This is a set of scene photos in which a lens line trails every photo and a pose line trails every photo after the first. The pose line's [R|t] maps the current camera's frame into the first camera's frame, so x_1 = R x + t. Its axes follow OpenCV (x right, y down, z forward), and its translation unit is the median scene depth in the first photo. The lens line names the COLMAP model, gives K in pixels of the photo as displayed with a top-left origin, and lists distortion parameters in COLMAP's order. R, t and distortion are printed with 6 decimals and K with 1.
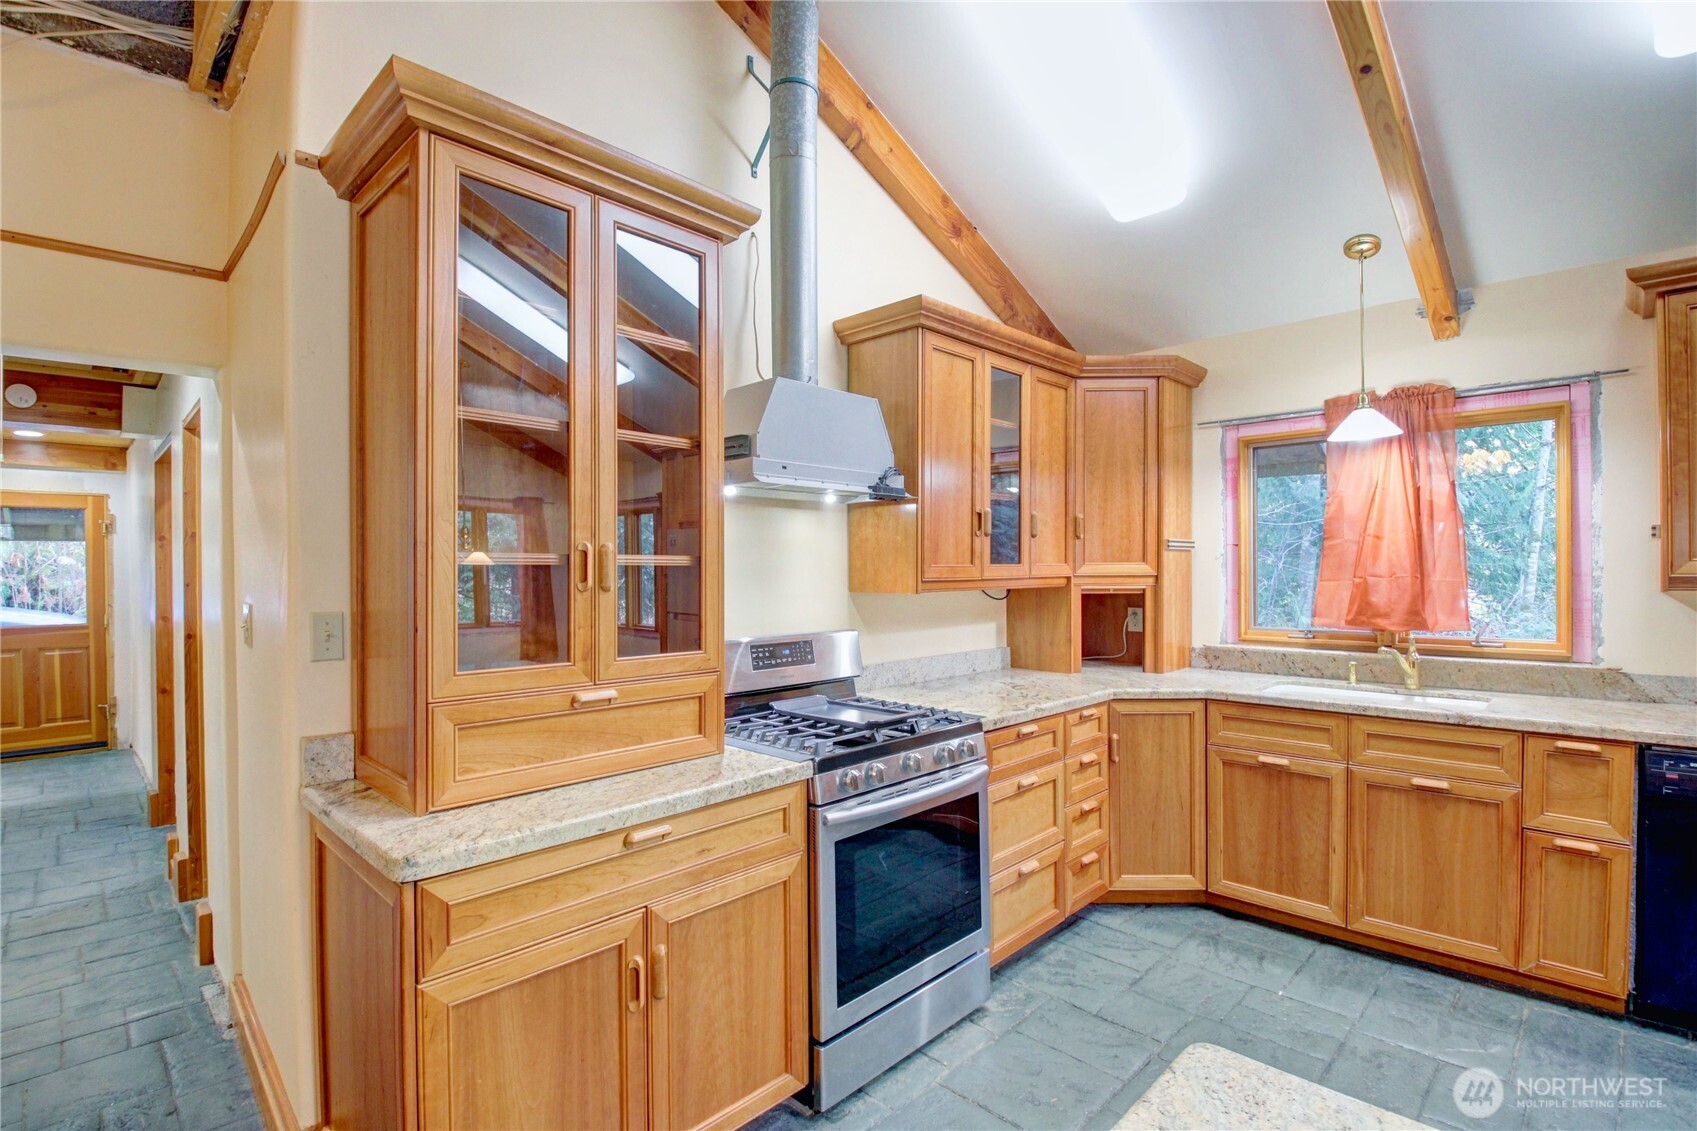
lens RADIAL K [[789.3, 0, 838.8], [0, 789.3, 574.9], [0, 0, 1]] dist [0.009134, -0.021471]
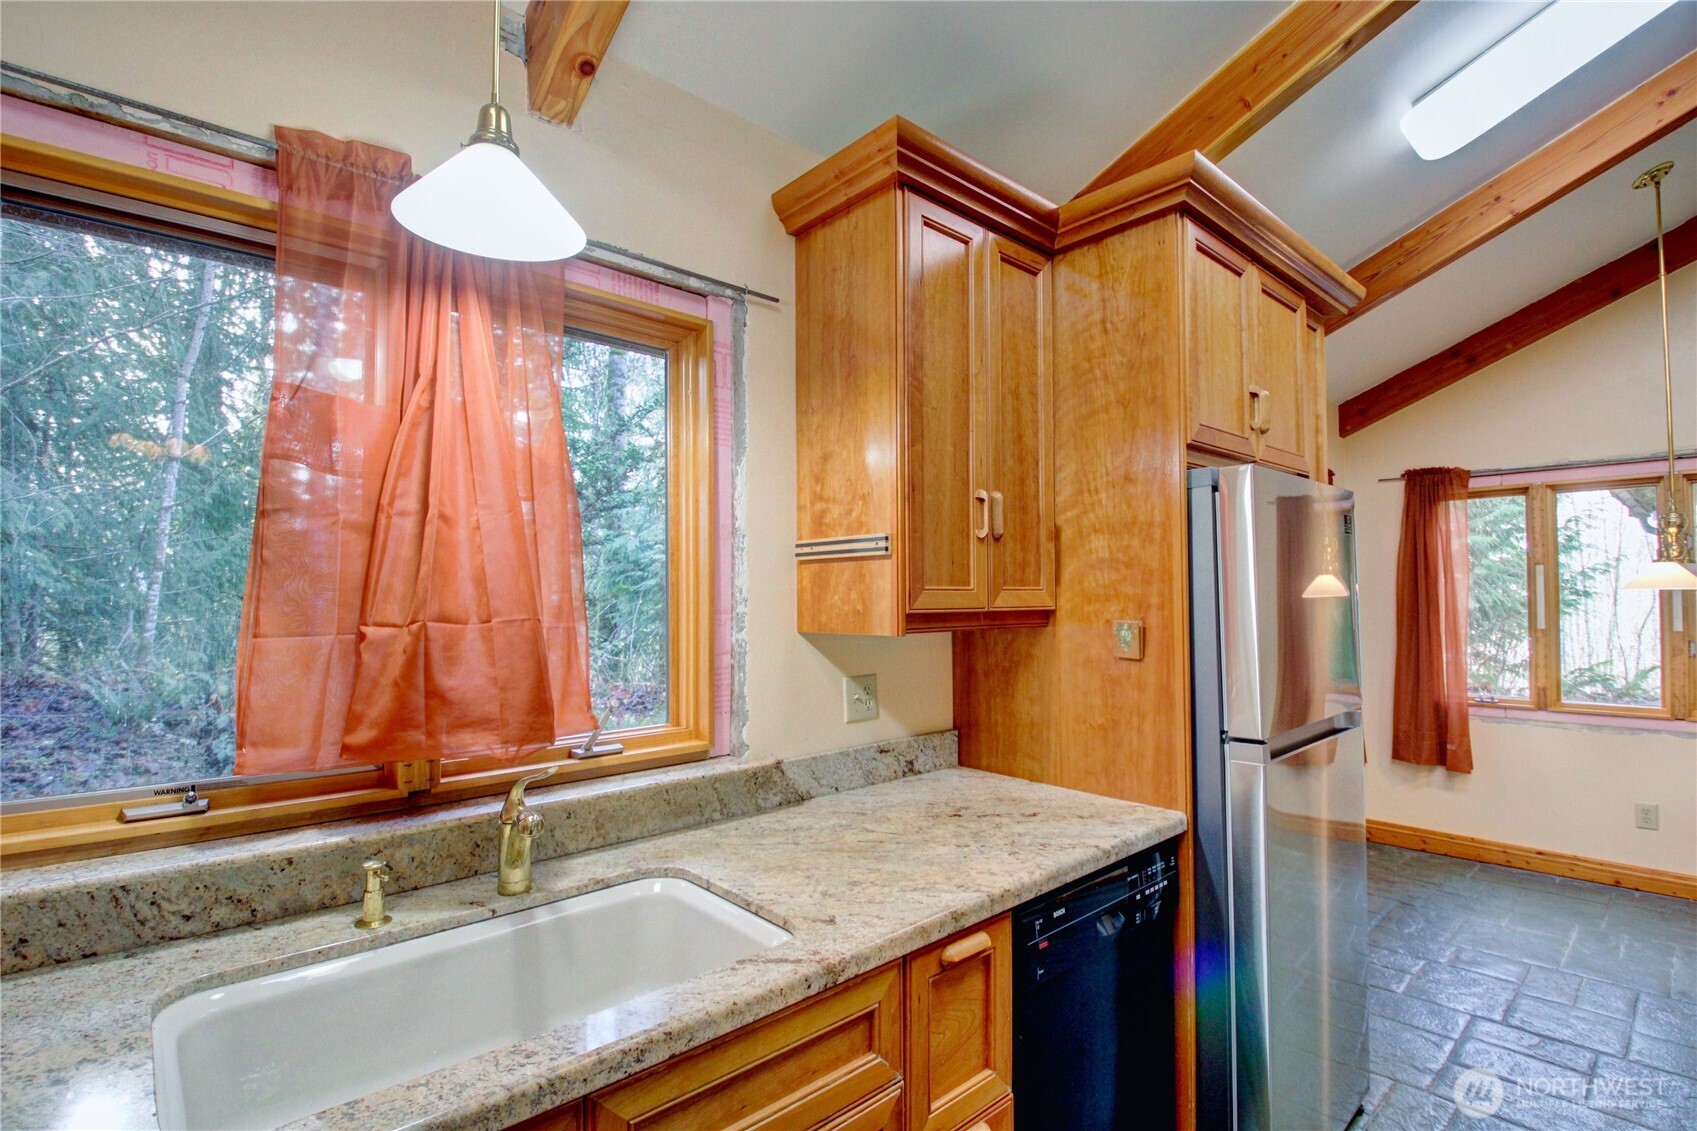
lens RADIAL K [[785.8, 0, 837.8], [0, 785.8, 574.4], [0, 0, 1]] dist [0.025325, -0.032679]
pose [[0.059035, 0.036009, 0.997606, 0.324345], [0.007675, 0.999303, -0.036525, -0.005385], [-0.998226, 0.009813, 0.058718, 0.823727]]
